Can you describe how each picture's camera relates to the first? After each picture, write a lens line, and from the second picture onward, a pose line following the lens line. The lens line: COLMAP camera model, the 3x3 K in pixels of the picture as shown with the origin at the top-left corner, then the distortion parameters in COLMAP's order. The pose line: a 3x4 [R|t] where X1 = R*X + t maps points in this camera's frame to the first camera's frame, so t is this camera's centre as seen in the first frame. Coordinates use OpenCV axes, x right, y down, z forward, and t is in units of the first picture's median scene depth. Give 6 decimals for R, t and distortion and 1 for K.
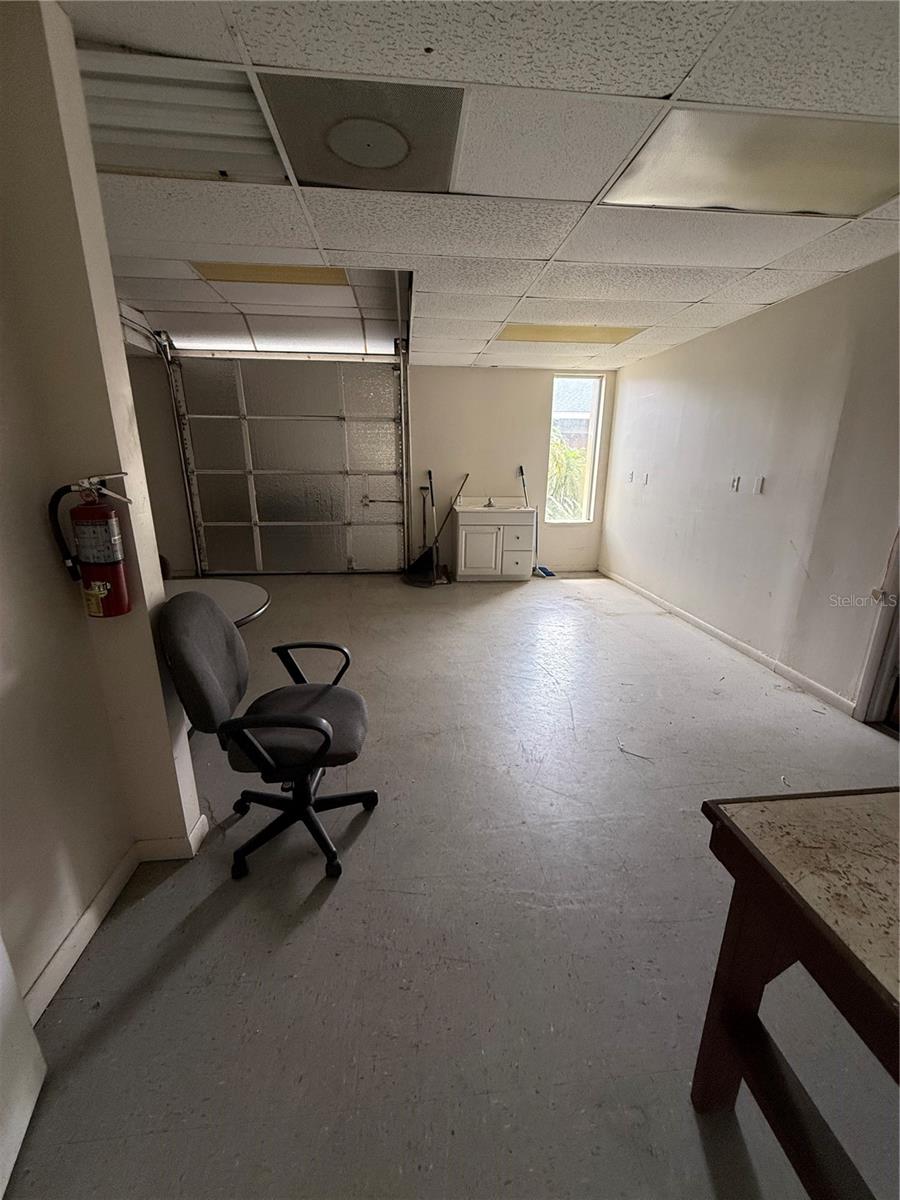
lens RADIAL K [[480.2, 0, 451.9], [0, 480.2, 601.6], [0, 0, 1]] dist [-0.001801, -0.000127]
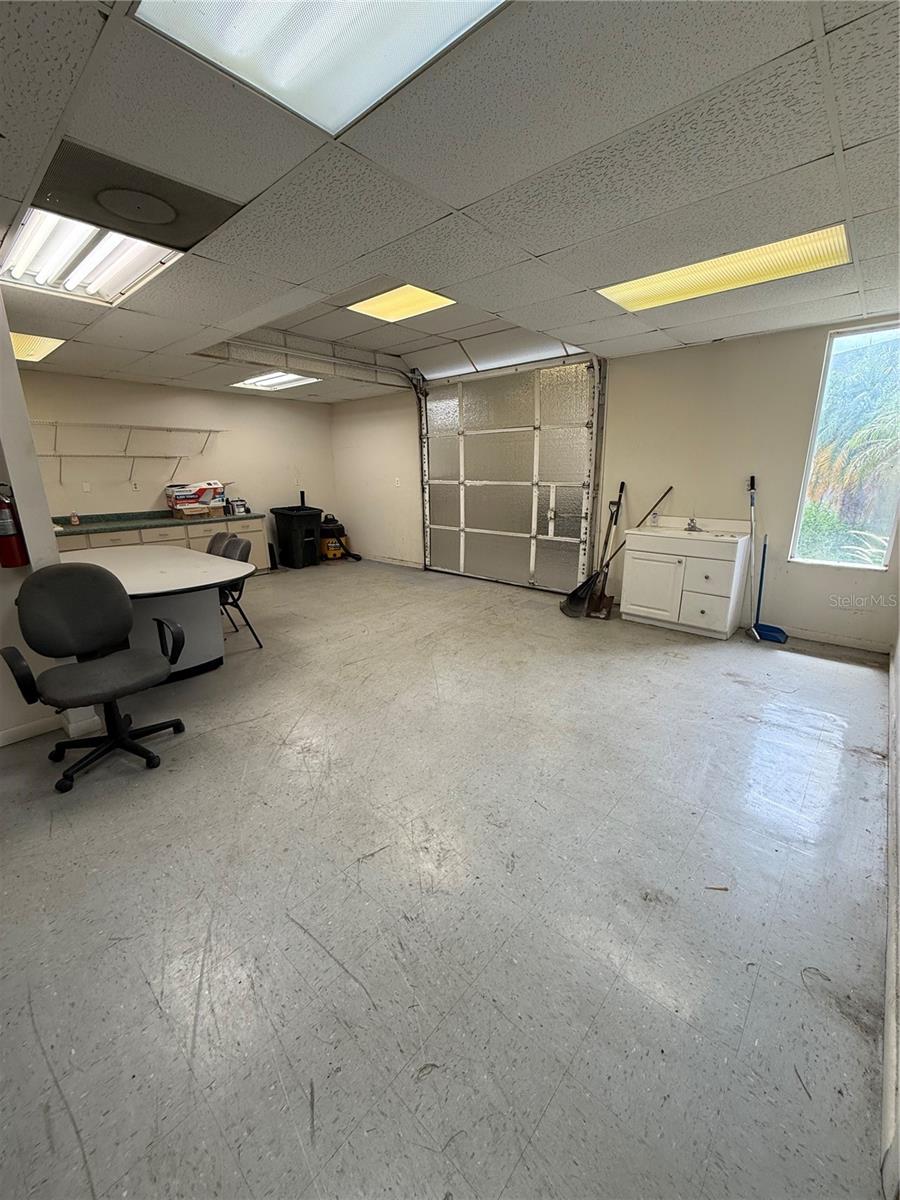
lens RADIAL K [[480.2, 0, 449.0], [0, 480.2, 598.9], [0, 0, 1]] dist [-0.001801, -0.000127]
pose [[0.673793, 0.178546, -0.717025, 0.383510], [-0.197386, 0.978597, 0.058194, -0.064481], [0.712068, 0.102320, 0.694614, 0.231996]]
